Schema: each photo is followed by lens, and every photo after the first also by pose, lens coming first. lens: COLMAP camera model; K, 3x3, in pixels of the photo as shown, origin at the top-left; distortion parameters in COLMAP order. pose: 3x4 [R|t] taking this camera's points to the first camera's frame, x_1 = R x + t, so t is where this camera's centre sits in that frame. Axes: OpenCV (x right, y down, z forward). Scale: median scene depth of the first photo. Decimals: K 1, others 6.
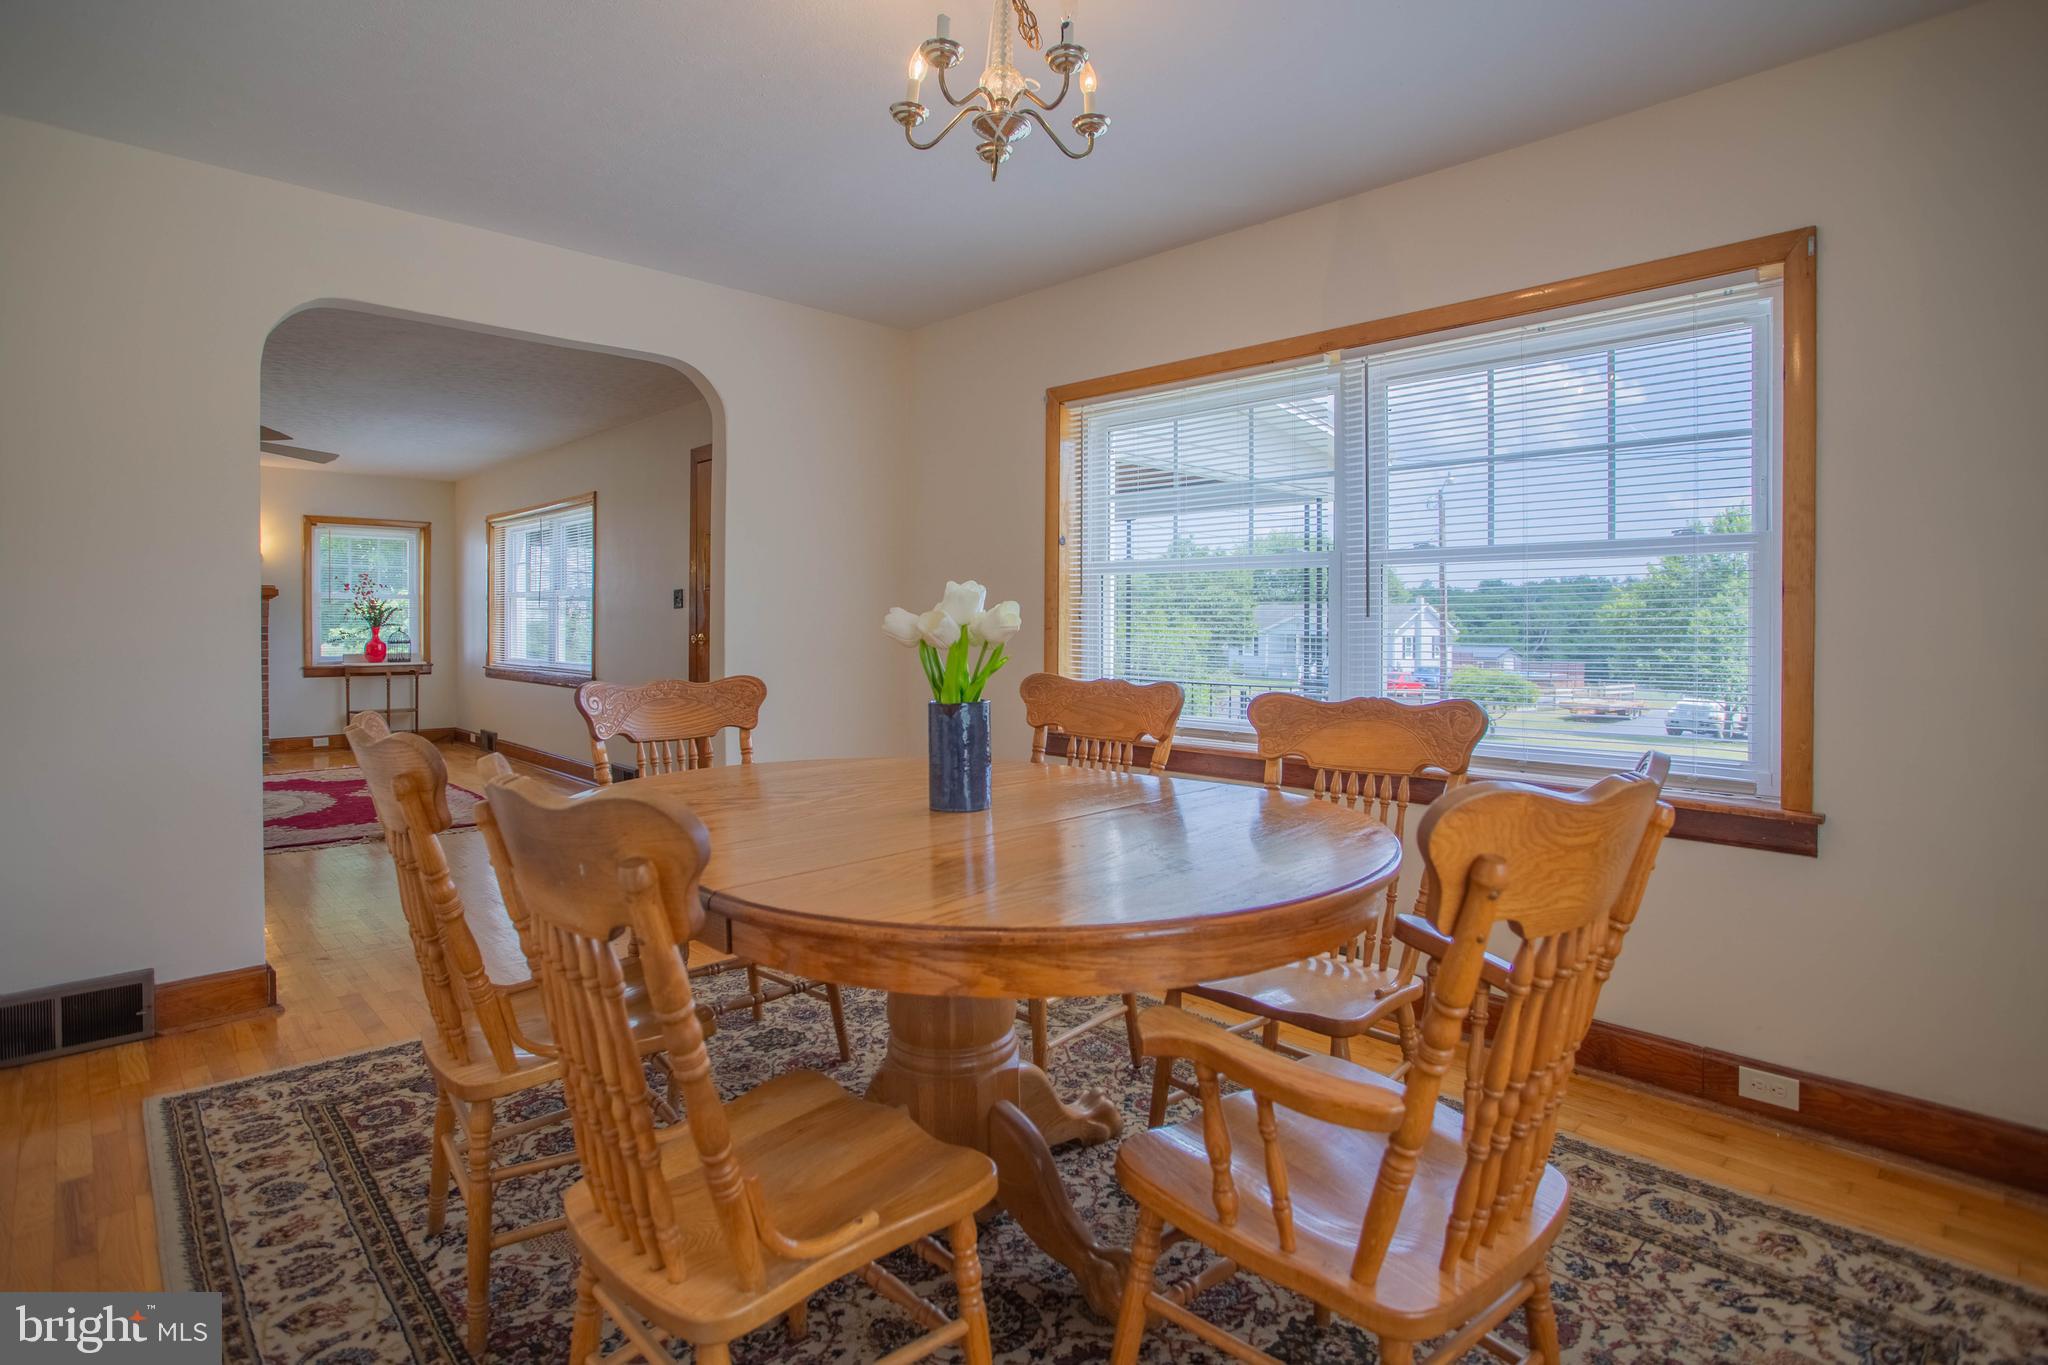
lens RADIAL K [[1045.3, 0, 1012.1], [0, 1045.3, 637.3], [0, 0, 1]] dist [-0.076022, 0.035878]
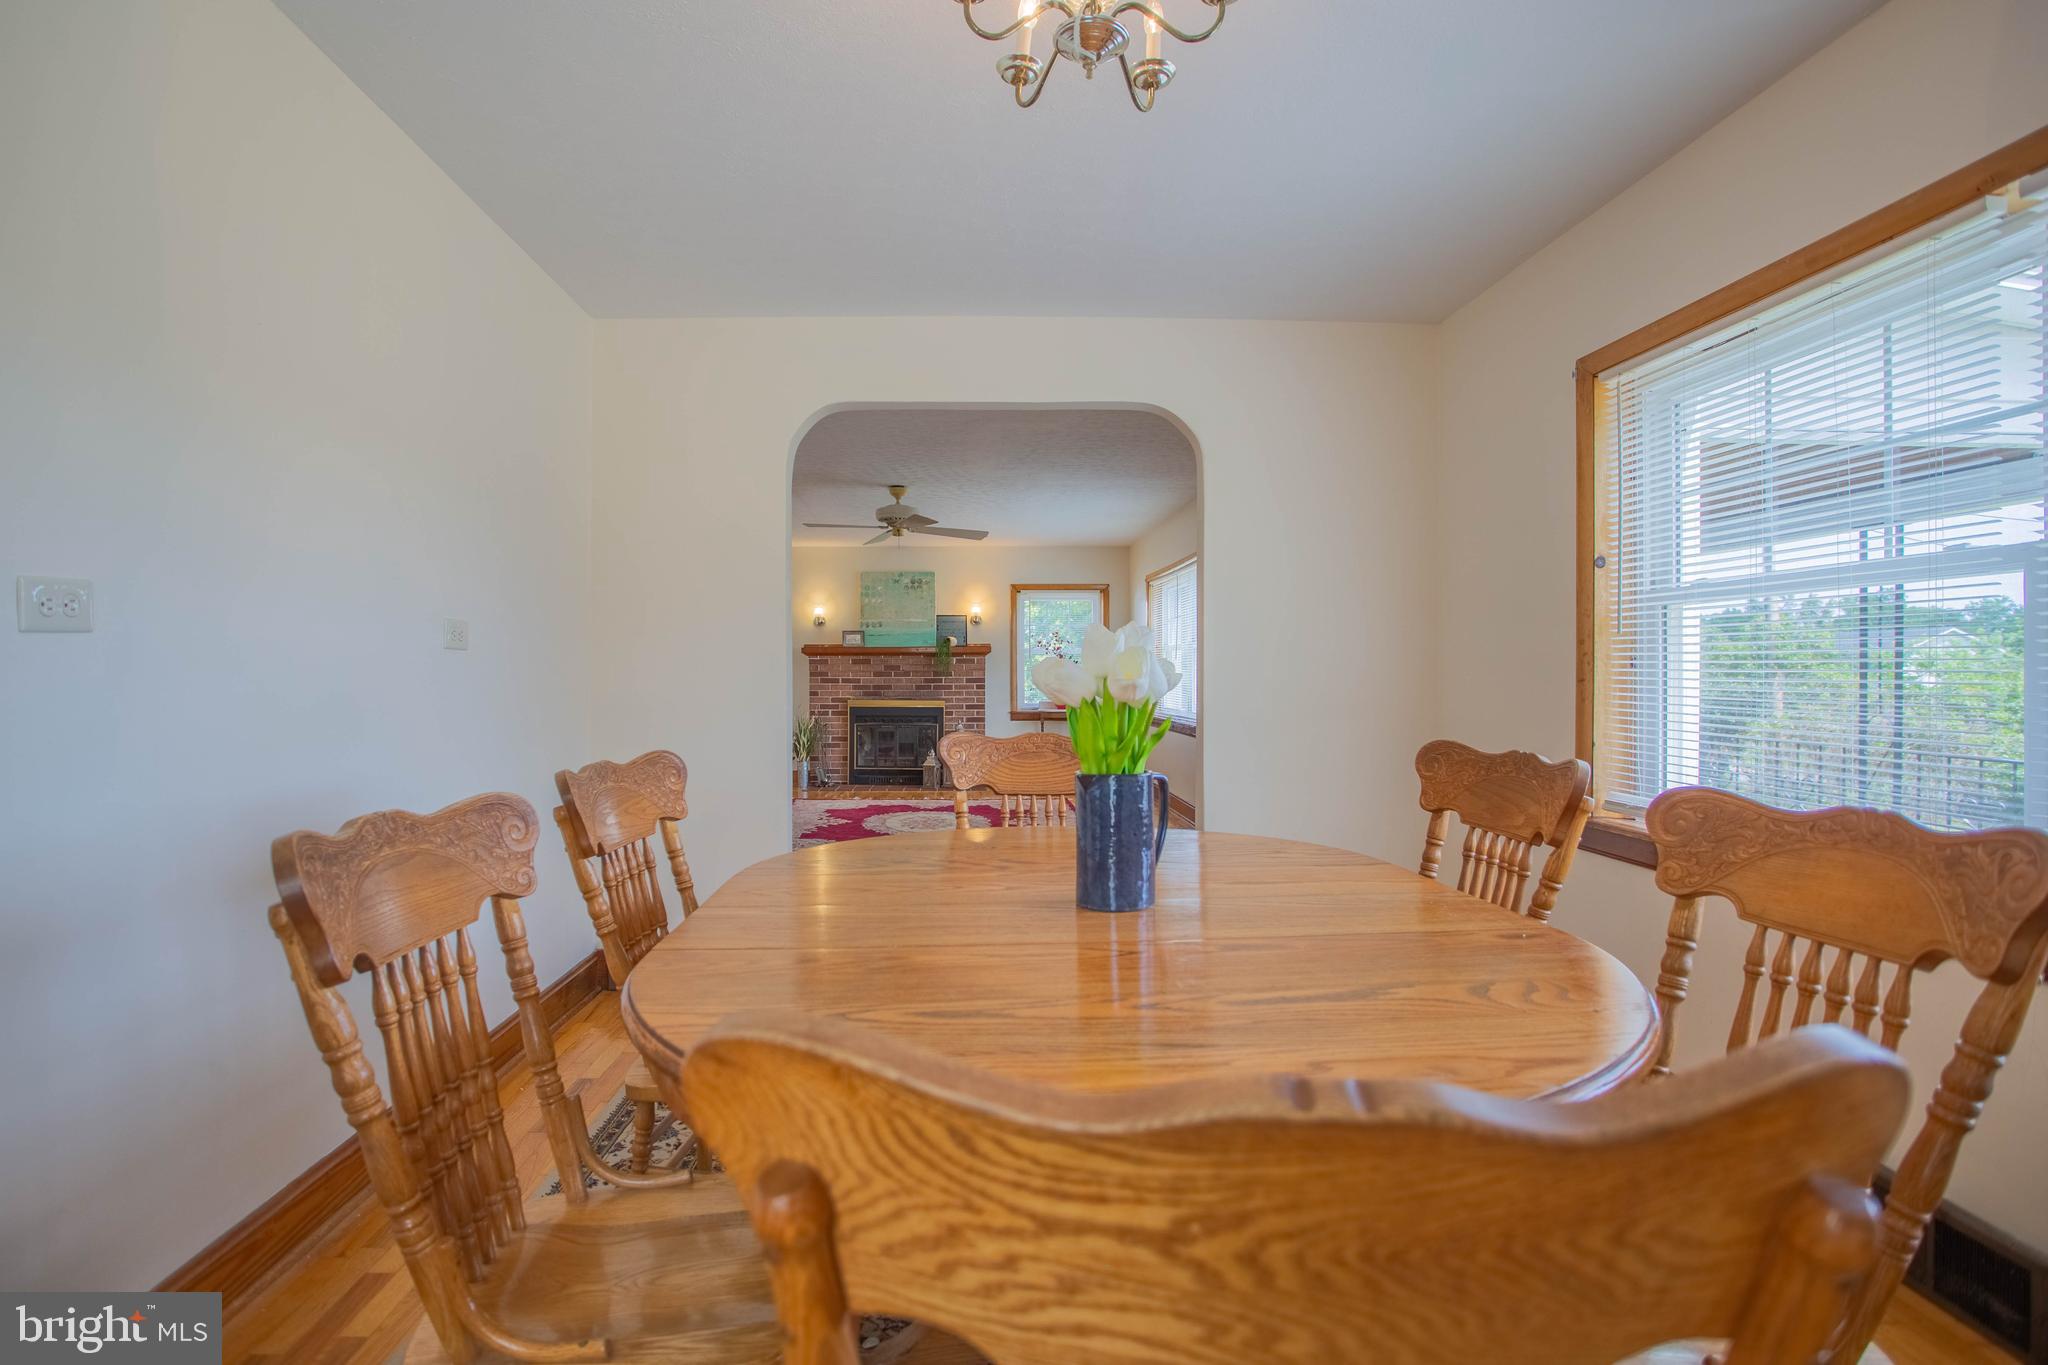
lens RADIAL K [[1037.1, 0, 981.7], [0, 1037.1, 684.7], [0, 0, 1]] dist [-0.031179, 0.013657]
pose [[0.741711, 0.004117, -0.670707, 0.097530], [-0.006646, 0.999977, -0.001211, -0.000958], [0.670686, 0.005356, 0.741722, 0.078124]]
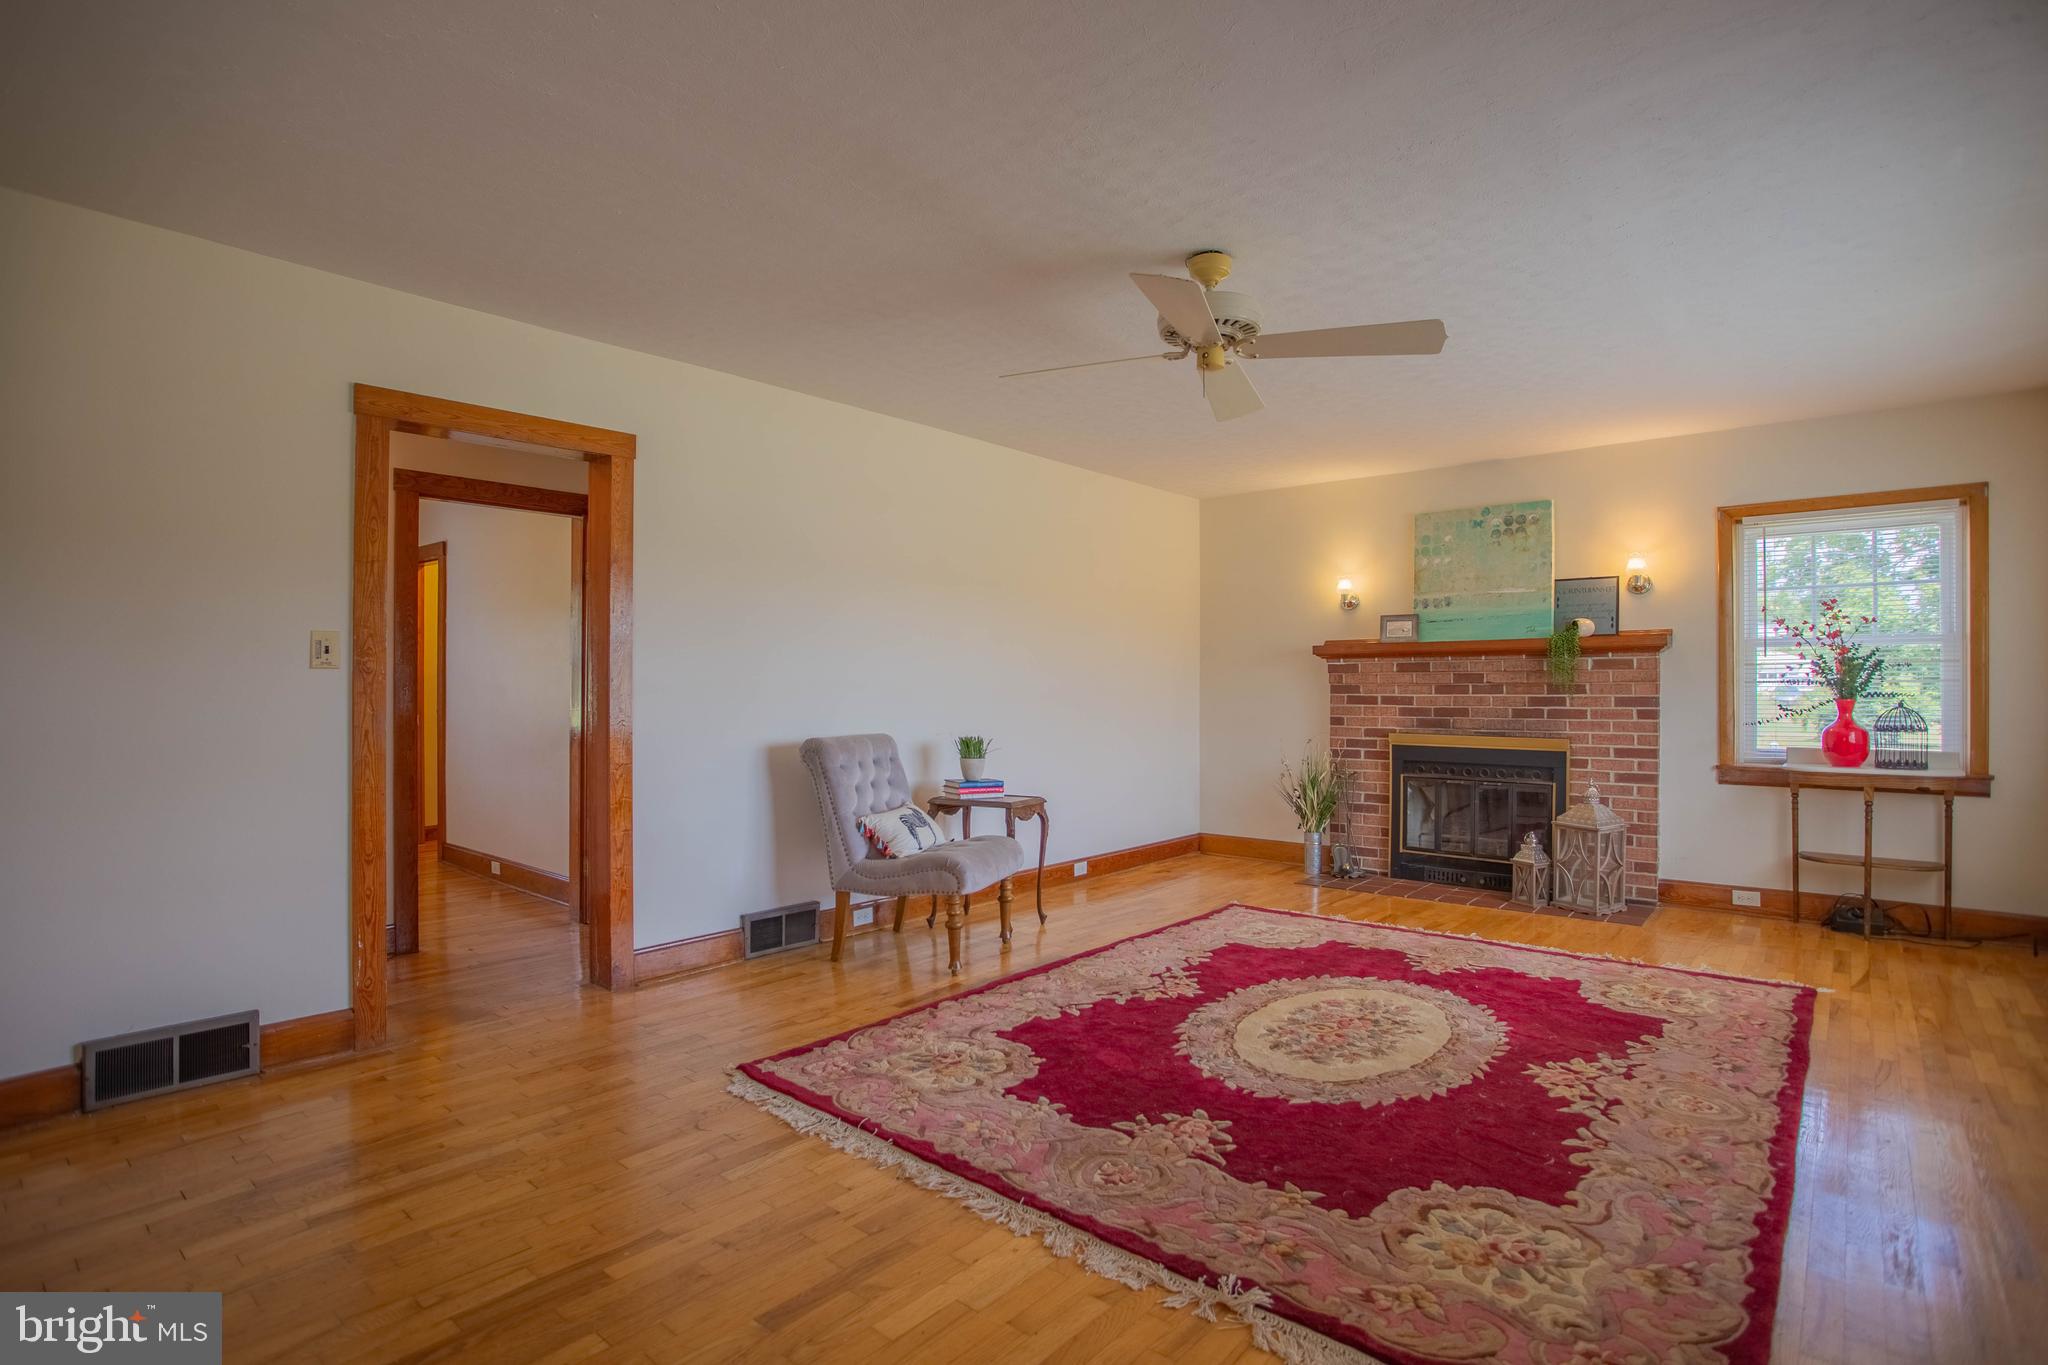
lens RADIAL K [[1017.9, 0, 1015.1], [0, 1017.9, 682.7], [0, 0, 1]] dist [-0.073364, 0.033530]
pose [[0.103366, -0.005341, -0.994629, -0.177576], [-0.011528, 0.999912, -0.006567, -0.010863], [0.994577, 0.012145, 0.103296, 0.558921]]
